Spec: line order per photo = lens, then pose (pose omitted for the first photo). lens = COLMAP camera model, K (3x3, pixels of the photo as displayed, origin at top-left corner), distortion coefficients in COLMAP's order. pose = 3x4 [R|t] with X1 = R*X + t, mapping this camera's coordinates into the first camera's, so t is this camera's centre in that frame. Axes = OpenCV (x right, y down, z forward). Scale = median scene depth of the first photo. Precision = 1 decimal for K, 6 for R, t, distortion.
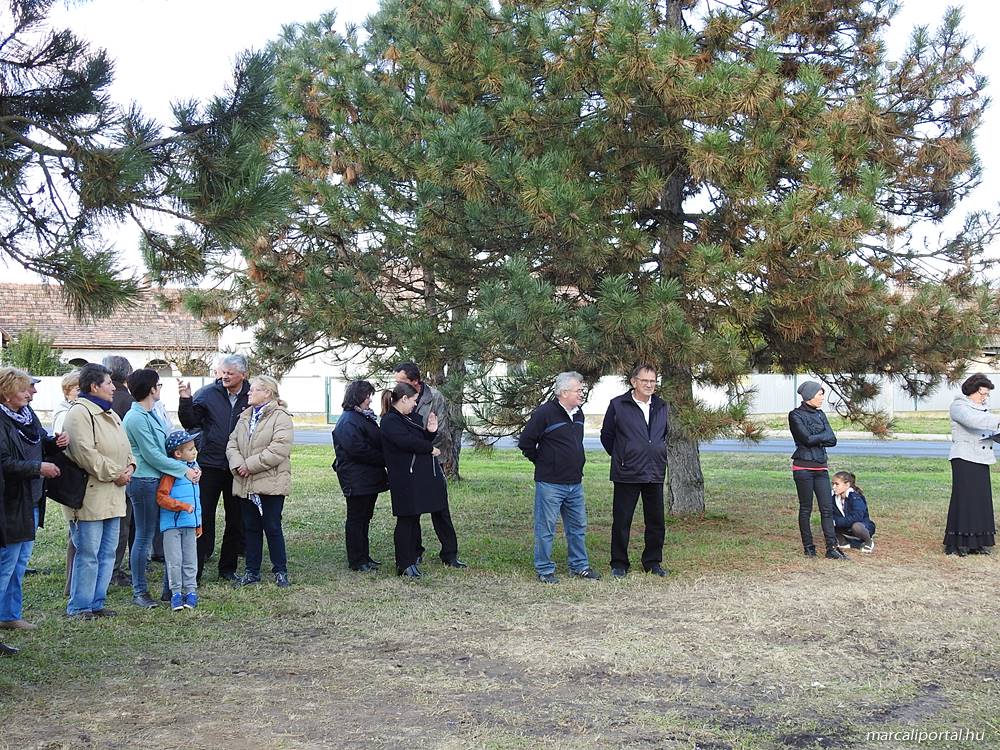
lens RADIAL K [[1349.8, 0, 494.6], [0, 1349.8, 370.2], [0, 0, 1]] dist [-0.000751, 0.000000]
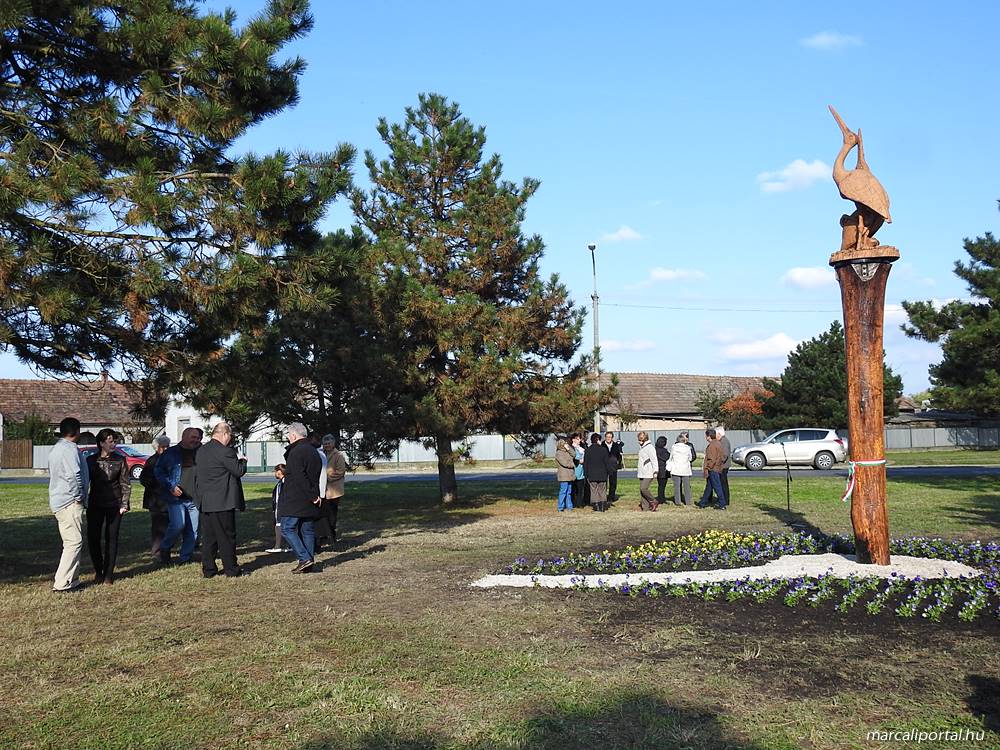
lens RADIAL K [[1006.0, 0, 498.2], [0, 1006.0, 373.6], [0, 0, 1]] dist [0.008621, 0.000000]
pose [[0.990019, -0.010180, 0.140567, 0.000485], [0.018560, 0.998119, -0.058437, -0.000535], [-0.139708, 0.060463, 0.988345, -0.548735]]
